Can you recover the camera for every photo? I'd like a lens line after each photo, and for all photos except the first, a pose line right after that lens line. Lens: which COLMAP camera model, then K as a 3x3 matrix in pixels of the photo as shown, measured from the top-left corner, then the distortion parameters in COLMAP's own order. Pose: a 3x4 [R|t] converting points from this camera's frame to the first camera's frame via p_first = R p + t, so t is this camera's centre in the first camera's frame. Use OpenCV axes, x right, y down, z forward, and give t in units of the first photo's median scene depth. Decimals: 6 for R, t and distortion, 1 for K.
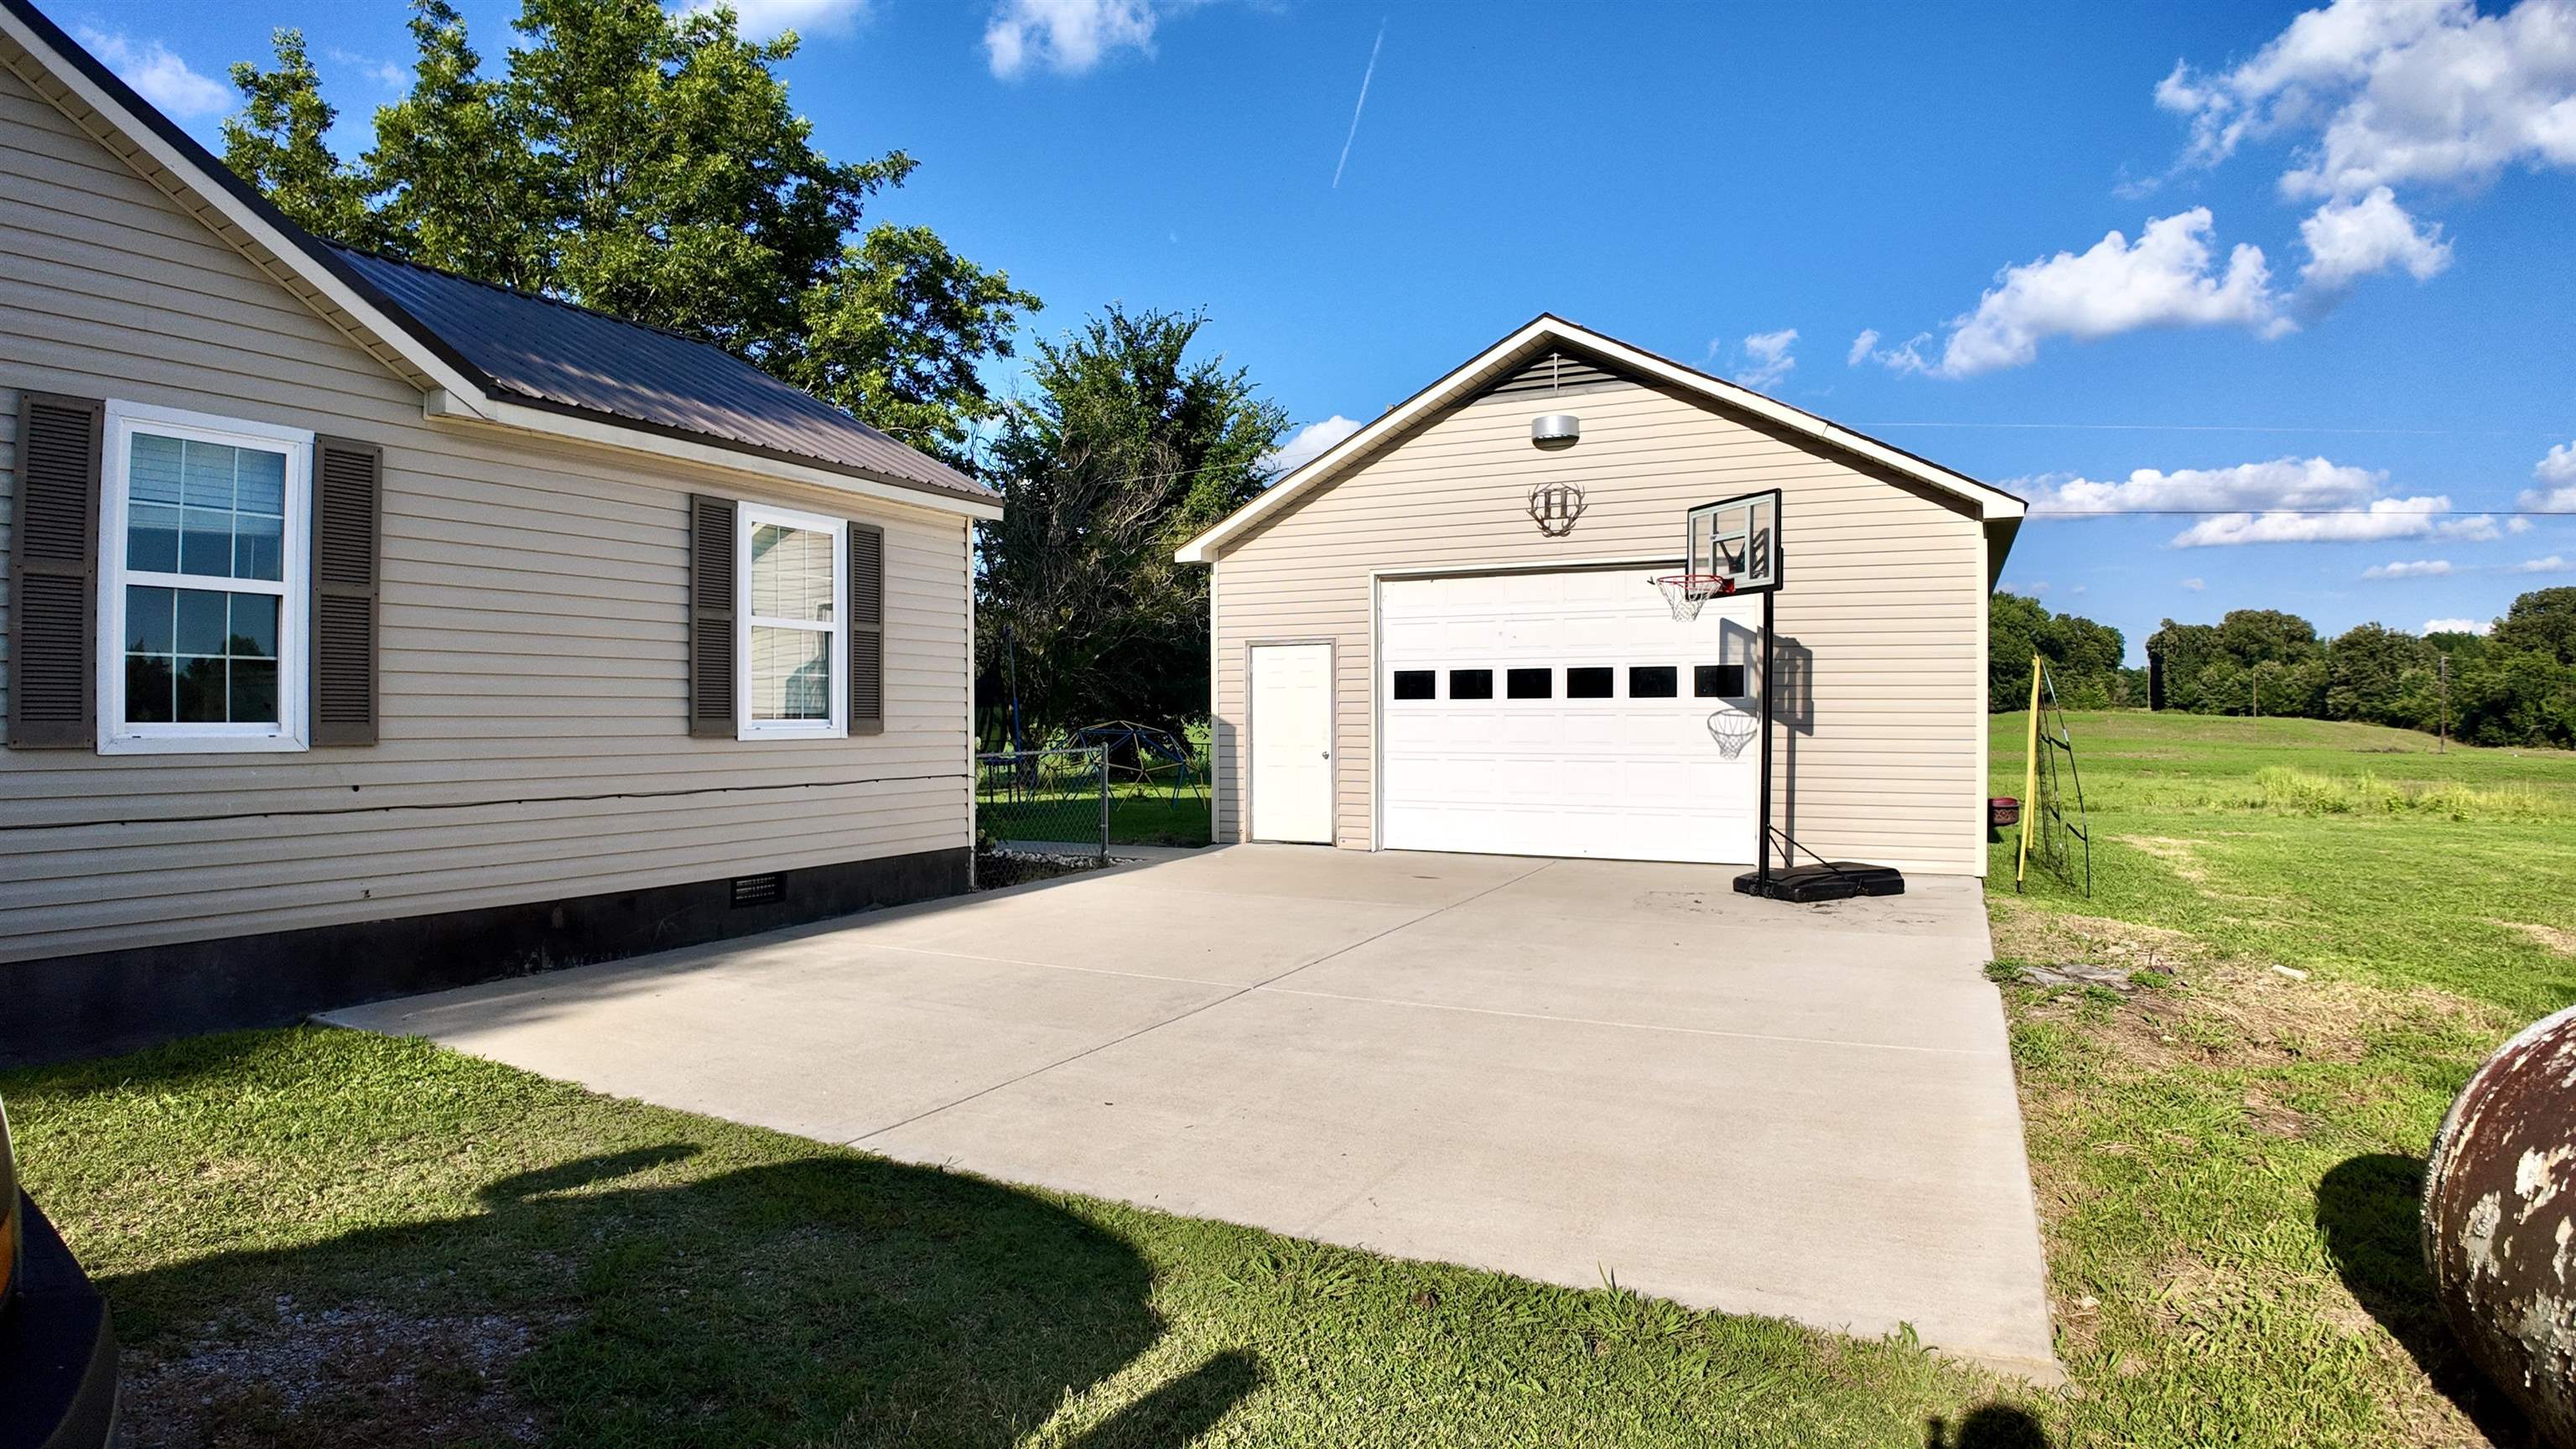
lens RADIAL K [[1361.2, 0, 1287.6], [0, 1361.2, 719.9], [0, 0, 1]] dist [-0.079095, -0.024325]
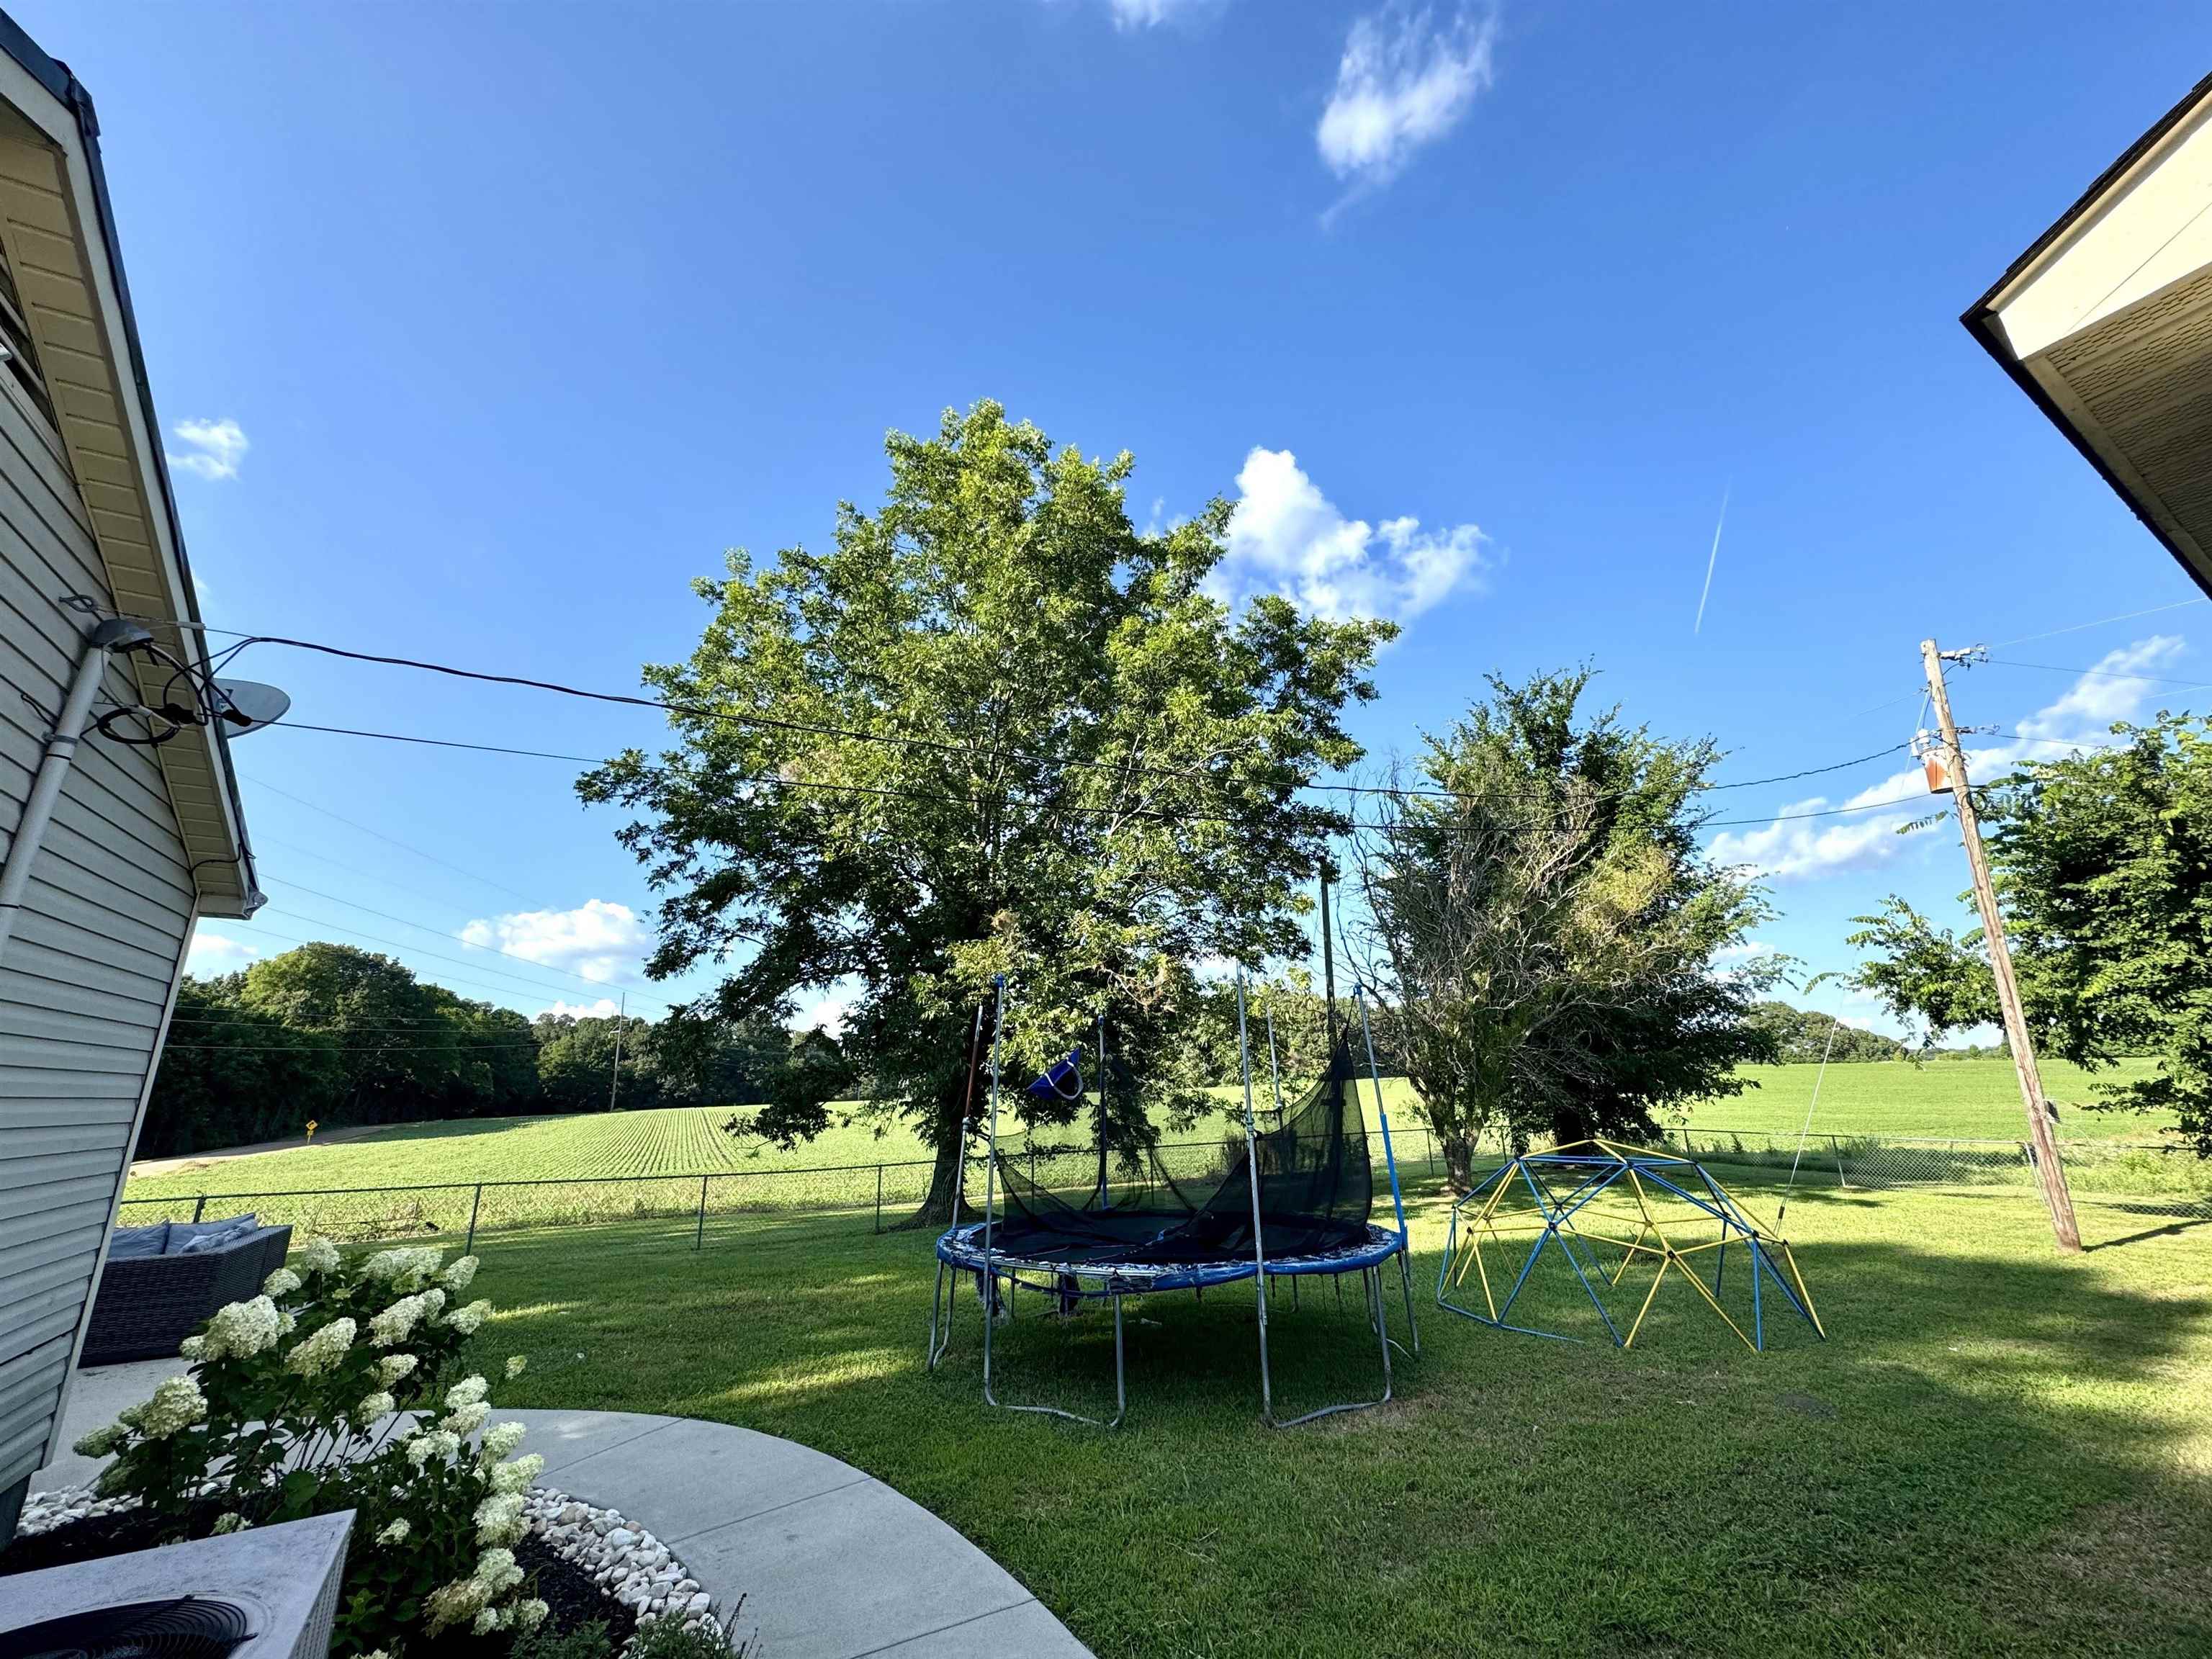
lens RADIAL K [[889.7, 0, 1116.5], [0, 889.7, 843.7], [0, 0, 1]] dist [-0.002468, 0.000038]
pose [[0.844937, -0.165915, -0.508482, -0.073167], [0.028020, 0.963097, -0.267693, -0.023653], [0.534132, 0.211936, 0.818405, 0.500804]]
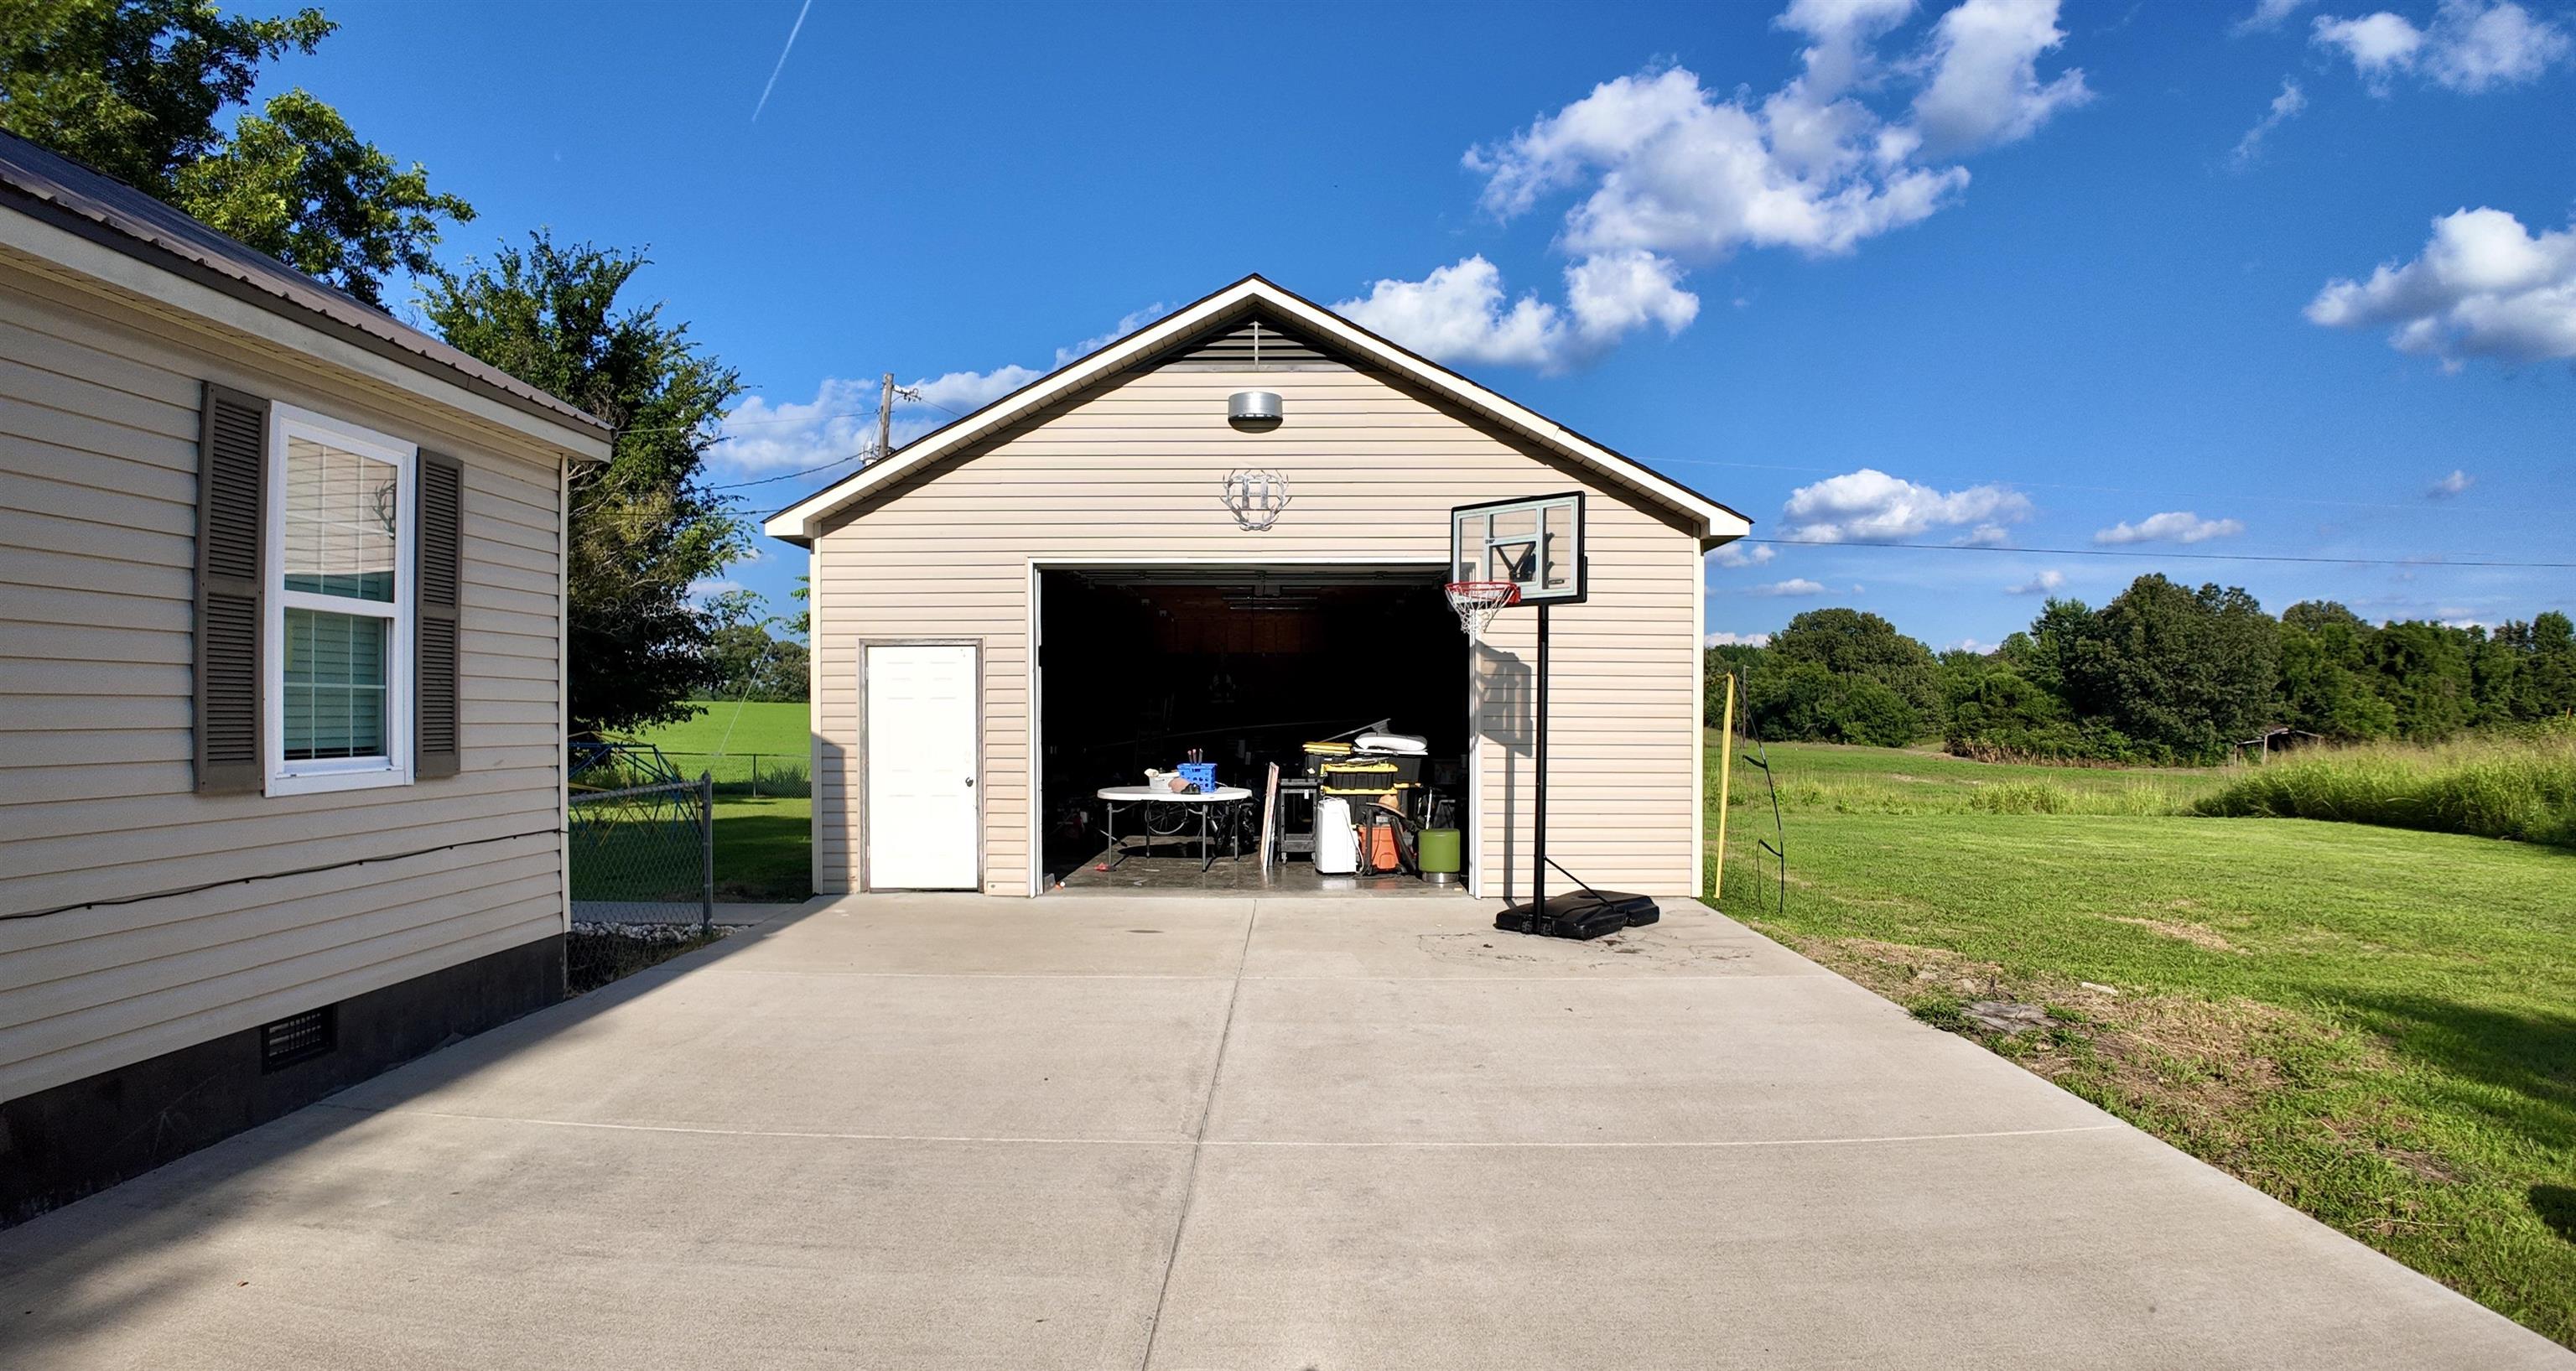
lens RADIAL K [[1370.6, 0, 1288.7], [0, 1370.6, 704.1], [0, 0, 1]] dist [-0.115667, 0.000243]
pose [[0.901840, 0.006430, 0.432023, -0.078853], [-0.002815, 0.999955, -0.009007, -0.007330], [-0.432062, 0.006907, 0.901818, 0.094642]]
